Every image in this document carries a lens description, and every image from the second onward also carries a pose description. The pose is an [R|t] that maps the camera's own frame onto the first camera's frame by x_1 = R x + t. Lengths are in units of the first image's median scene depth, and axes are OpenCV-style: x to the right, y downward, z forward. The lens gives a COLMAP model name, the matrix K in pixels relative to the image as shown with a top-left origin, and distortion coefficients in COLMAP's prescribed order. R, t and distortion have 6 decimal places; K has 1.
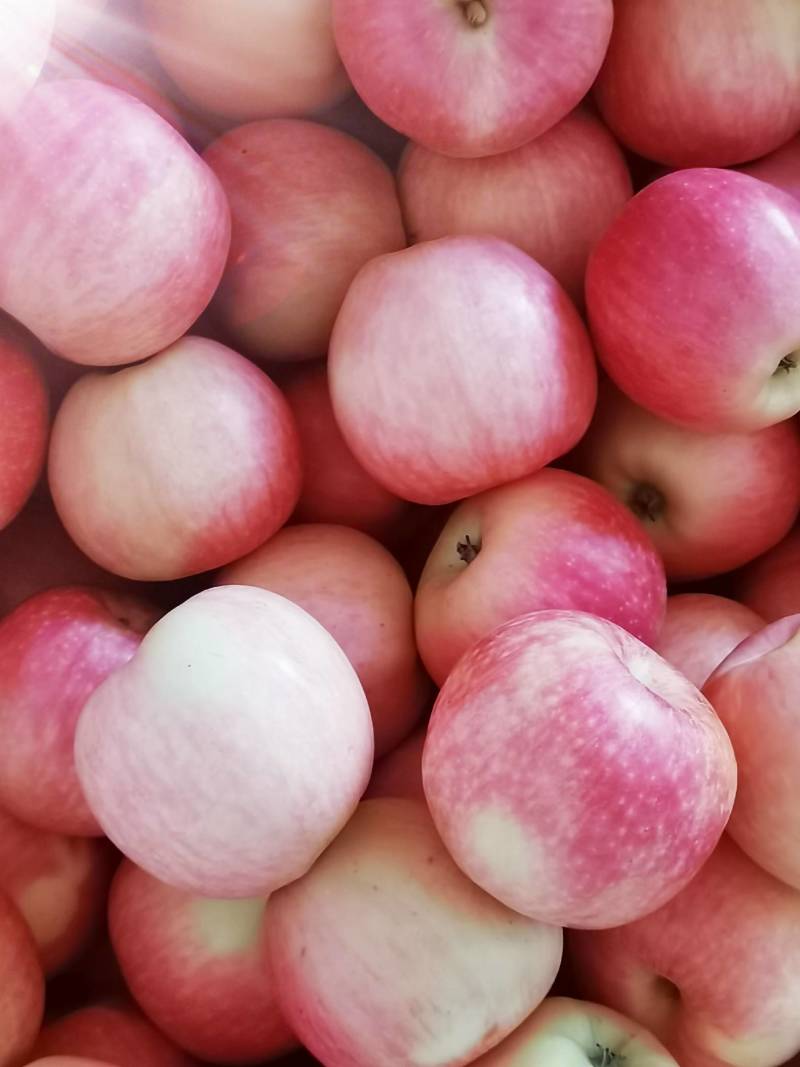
lens RADIAL K [[1595.9, 0, 400.0], [0, 1595.9, 533.5], [0, 0, 1]] dist [0.000441, 0.050503]
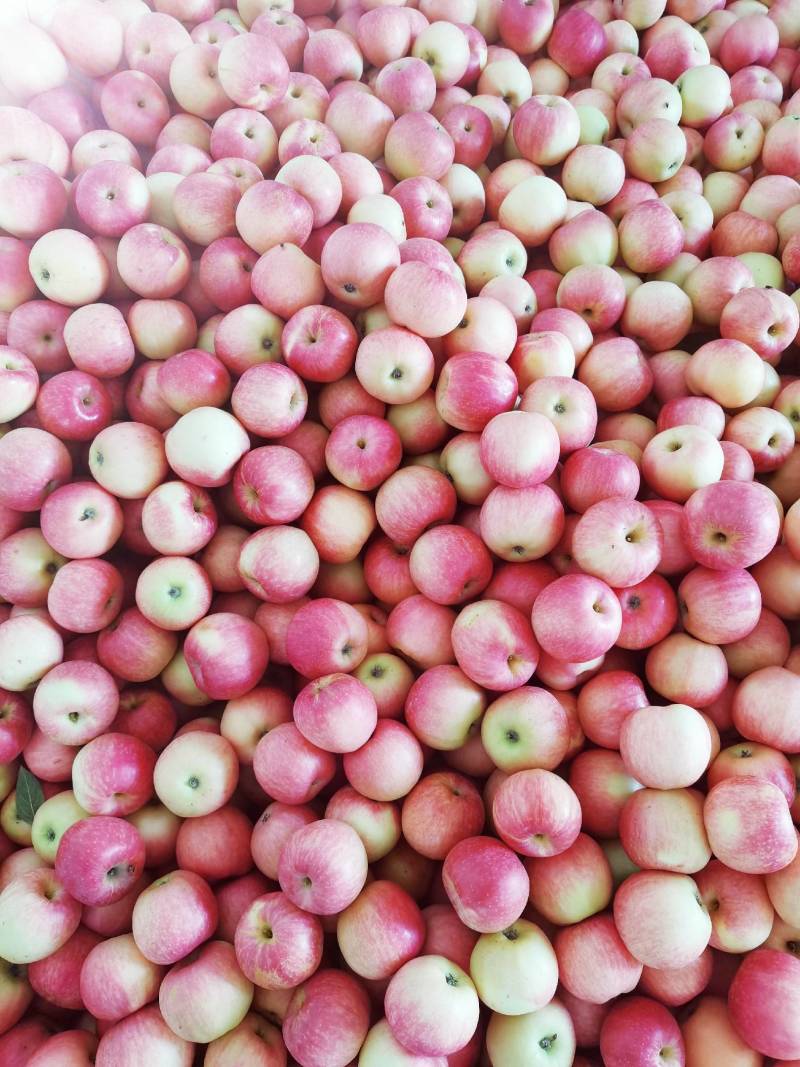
lens RADIAL K [[812.4, 0, 400.0], [0, 812.4, 533.5], [0, 0, 1]] dist [0.002209, -0.004505]
pose [[0.723330, 0.640763, -0.257326, -0.335724], [-0.681379, 0.722736, -0.115650, 0.365217], [0.111874, 0.258990, 0.959379, -0.776352]]
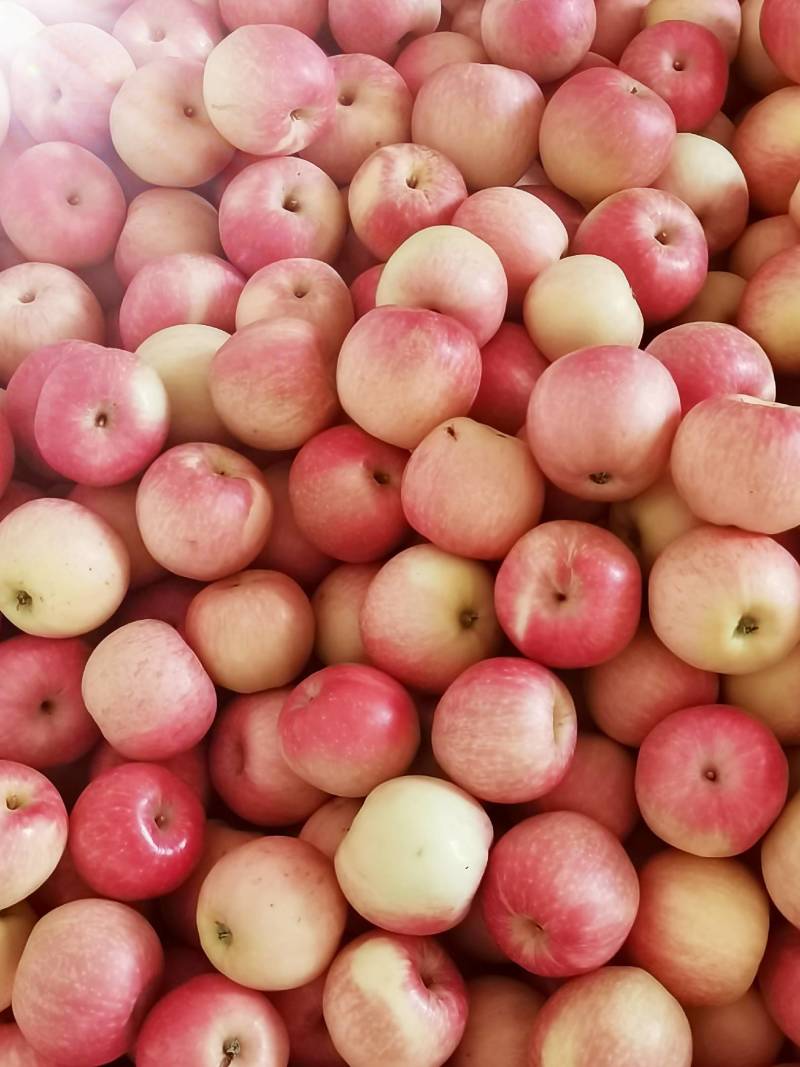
lens RADIAL K [[1595.9, 0, 400.0], [0, 1595.9, 533.5], [0, 0, 1]] dist [0.000441, 0.050503]
pose [[0.838346, 0.409198, -0.360186, -0.798733], [-0.481565, 0.865553, -0.137528, 0.237343], [0.255484, 0.288749, 0.922688, -0.929466]]
